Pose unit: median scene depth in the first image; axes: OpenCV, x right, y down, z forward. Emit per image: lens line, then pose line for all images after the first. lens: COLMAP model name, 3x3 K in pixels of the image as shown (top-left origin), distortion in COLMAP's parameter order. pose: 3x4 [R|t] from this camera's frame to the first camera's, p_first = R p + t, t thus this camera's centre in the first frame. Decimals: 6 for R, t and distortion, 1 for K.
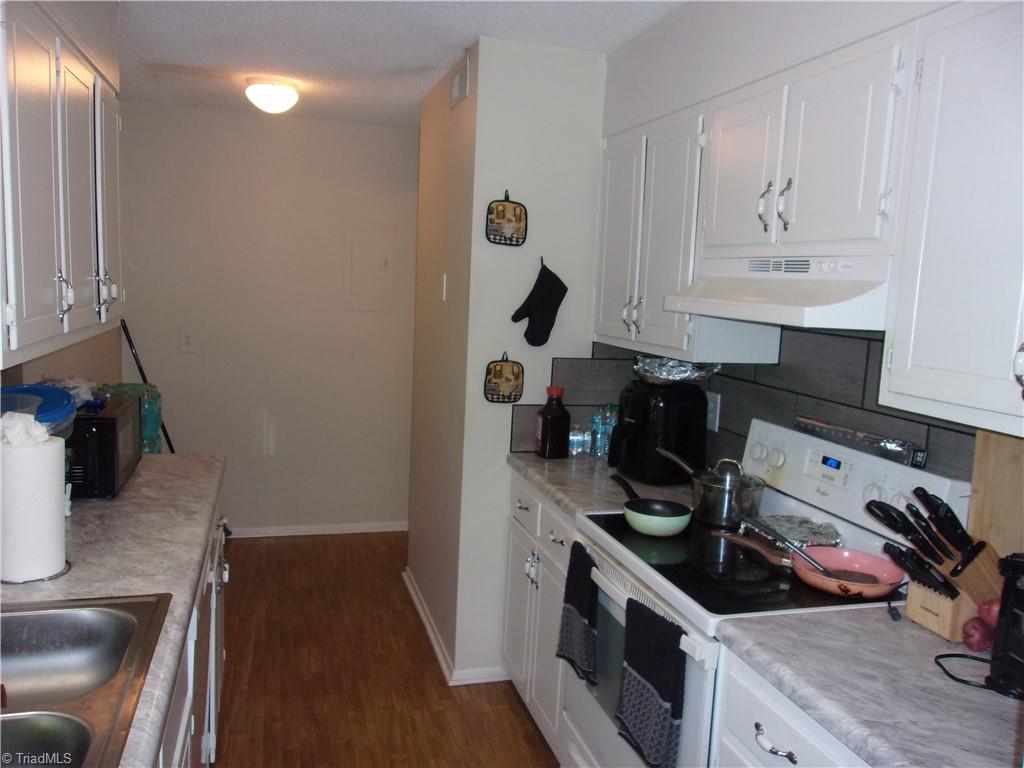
lens RADIAL K [[799.9, 0, 512.0], [0, 799.9, 384.0], [0, 0, 1]] dist [-0.002374, 0.003305]
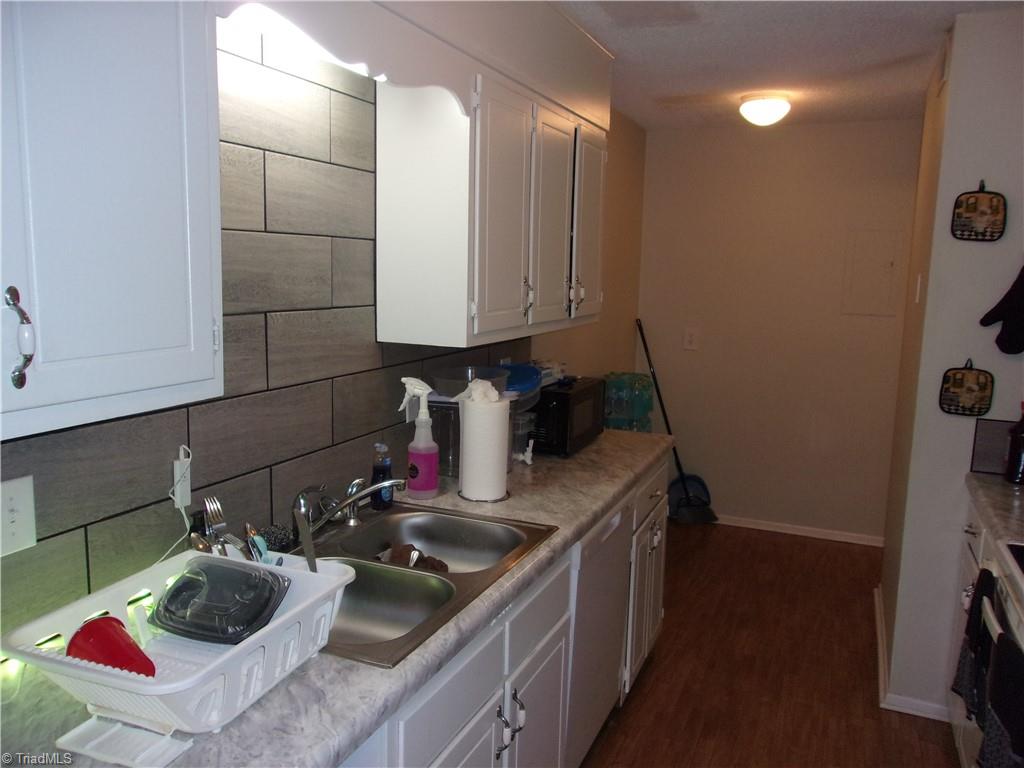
lens RADIAL K [[799.9, 0, 512.0], [0, 799.9, 384.0], [0, 0, 1]] dist [-0.002374, 0.003305]
pose [[0.771612, 0.065796, -0.632681, 0.169799], [-0.070229, 0.997367, 0.018071, 0.008162], [0.632204, 0.030489, 0.774202, -0.026142]]
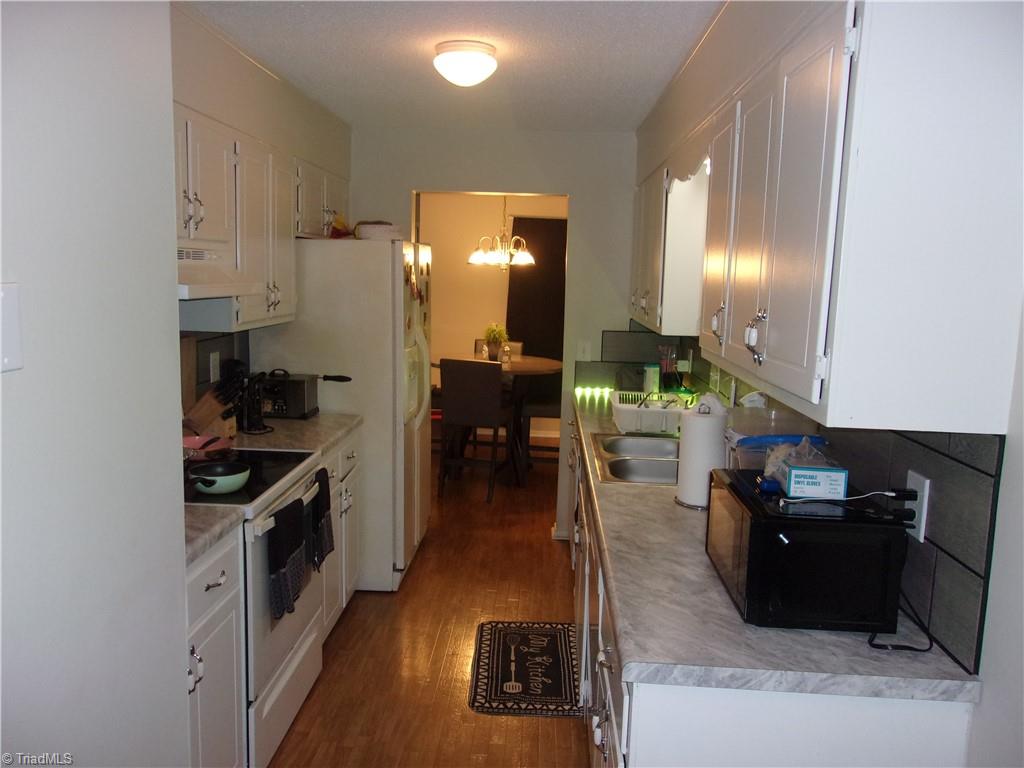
lens RADIAL K [[795.0, 0, 512.1], [0, 795.0, 377.5], [0, 0, 1]] dist [0.003516, 0.004488]
pose [[-0.941527, -0.117533, 0.315775, -0.409743], [-0.031216, 0.963585, 0.265575, -0.212027], [-0.335489, 0.240189, -0.910910, 1.378812]]
